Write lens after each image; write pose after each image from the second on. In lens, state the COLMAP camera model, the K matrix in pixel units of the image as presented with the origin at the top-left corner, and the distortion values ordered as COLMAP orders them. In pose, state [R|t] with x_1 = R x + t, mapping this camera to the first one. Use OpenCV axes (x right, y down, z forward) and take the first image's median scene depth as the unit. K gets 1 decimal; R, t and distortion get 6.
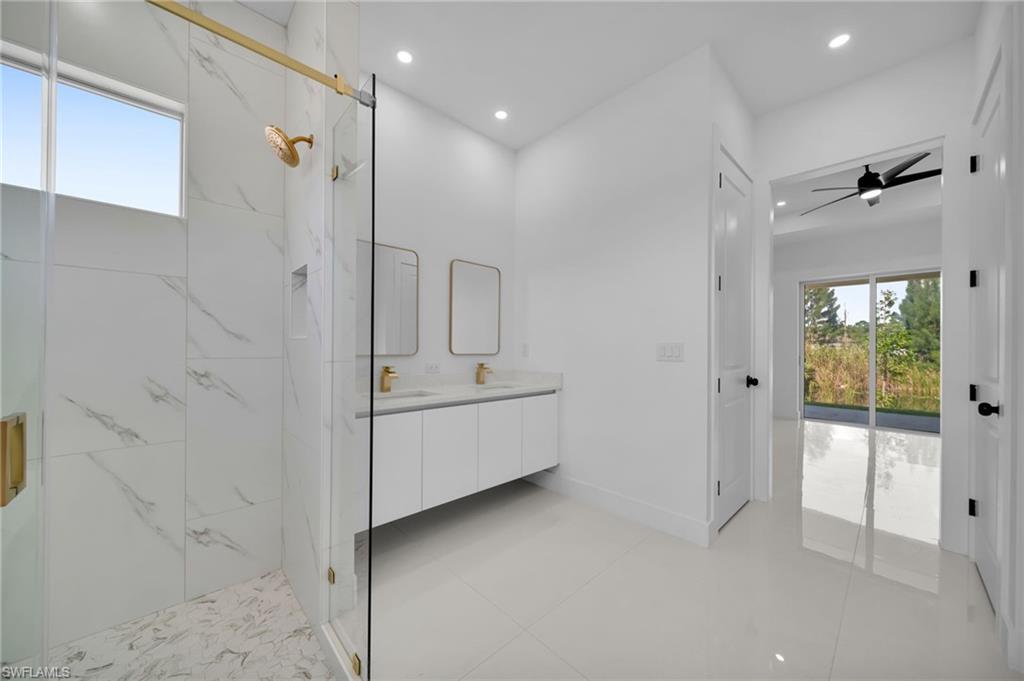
lens RADIAL K [[361.4, 0, 516.1], [0, 361.4, 346.5], [0, 0, 1]] dist [-0.002144, -0.000374]
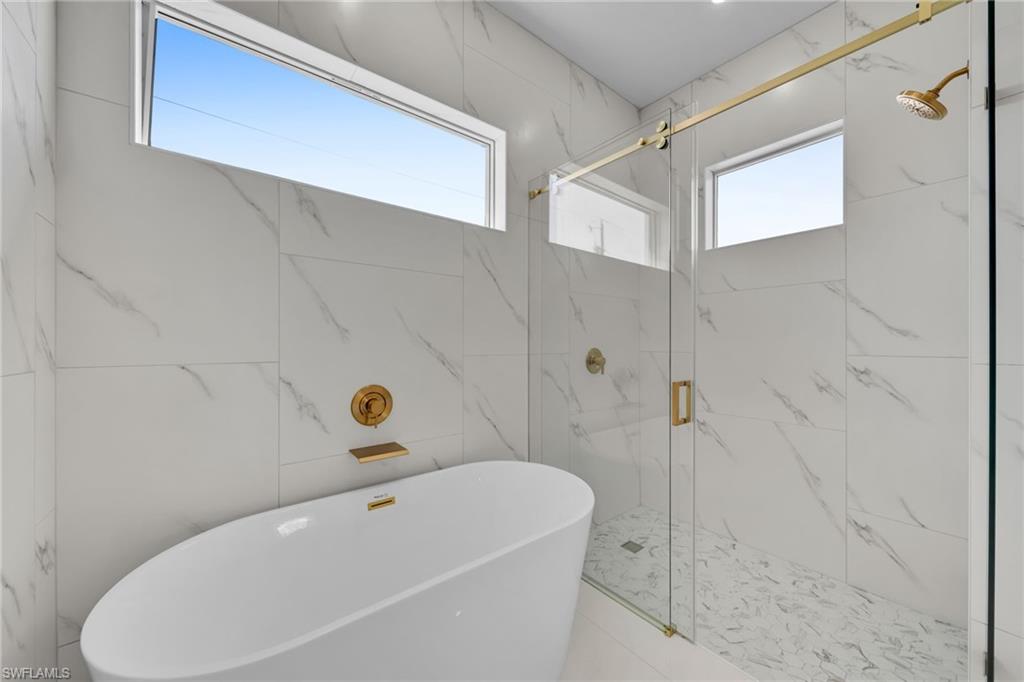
lens RADIAL K [[361.4, 0, 509.6], [0, 361.4, 342.7], [0, 0, 1]] dist [-0.002144, -0.000374]
pose [[-0.085436, -0.007798, -0.996313, 0.238386], [0.002676, 0.999964, -0.008056, 0.002719], [0.996340, -0.003355, -0.085412, 0.104031]]
